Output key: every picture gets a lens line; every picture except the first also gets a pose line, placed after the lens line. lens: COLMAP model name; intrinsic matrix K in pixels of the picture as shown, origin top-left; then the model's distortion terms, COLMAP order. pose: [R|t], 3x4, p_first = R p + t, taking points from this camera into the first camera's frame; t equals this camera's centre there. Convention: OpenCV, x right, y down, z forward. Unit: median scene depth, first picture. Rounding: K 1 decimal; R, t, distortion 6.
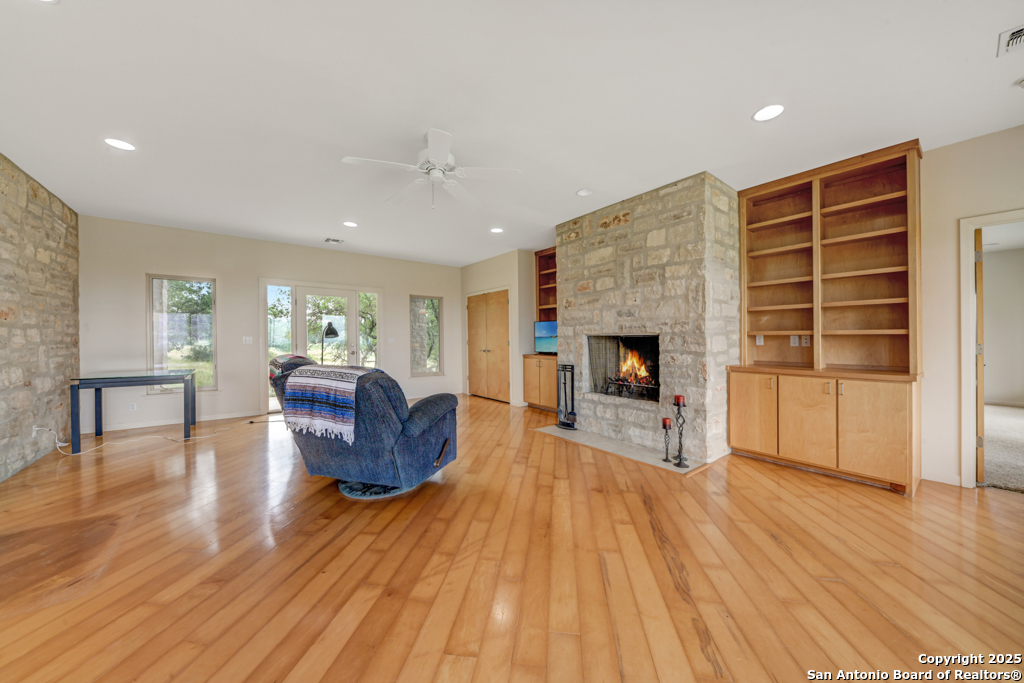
lens RADIAL K [[353.7, 0, 517.8], [0, 353.7, 341.5], [0, 0, 1]] dist [0.000435, 0.000024]
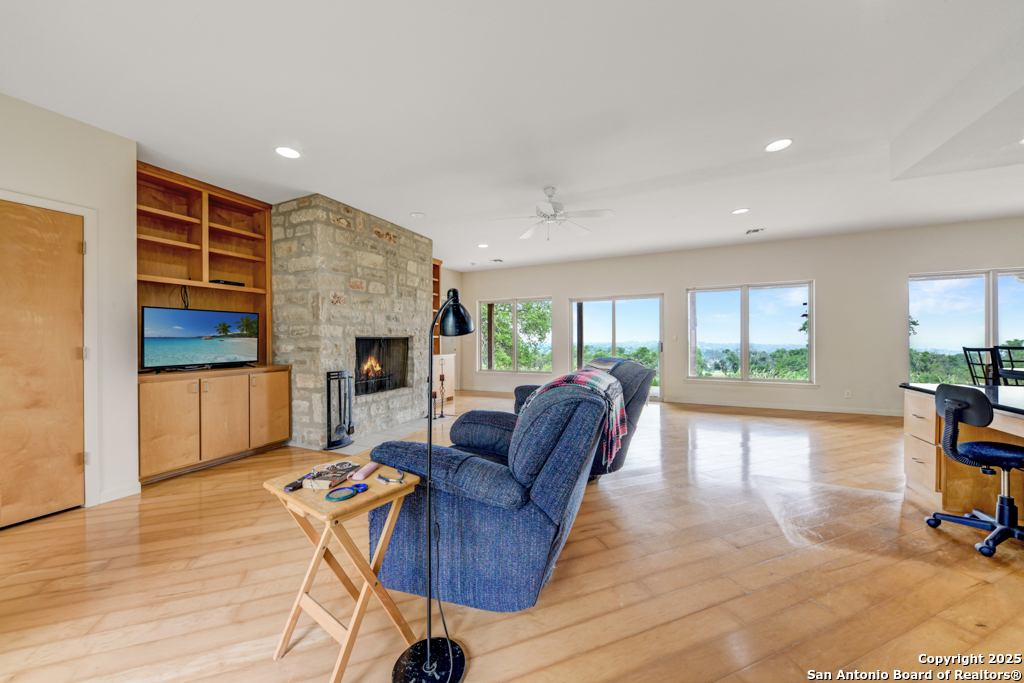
lens RADIAL K [[353.7, 0, 516.2], [0, 353.7, 338.7], [0, 0, 1]] dist [0.000435, 0.000024]
pose [[-0.468430, 0.007332, 0.883470, -0.878066], [0.015545, 0.999879, -0.000056, -0.004859], [-0.883364, 0.013707, -0.468487, 1.115533]]
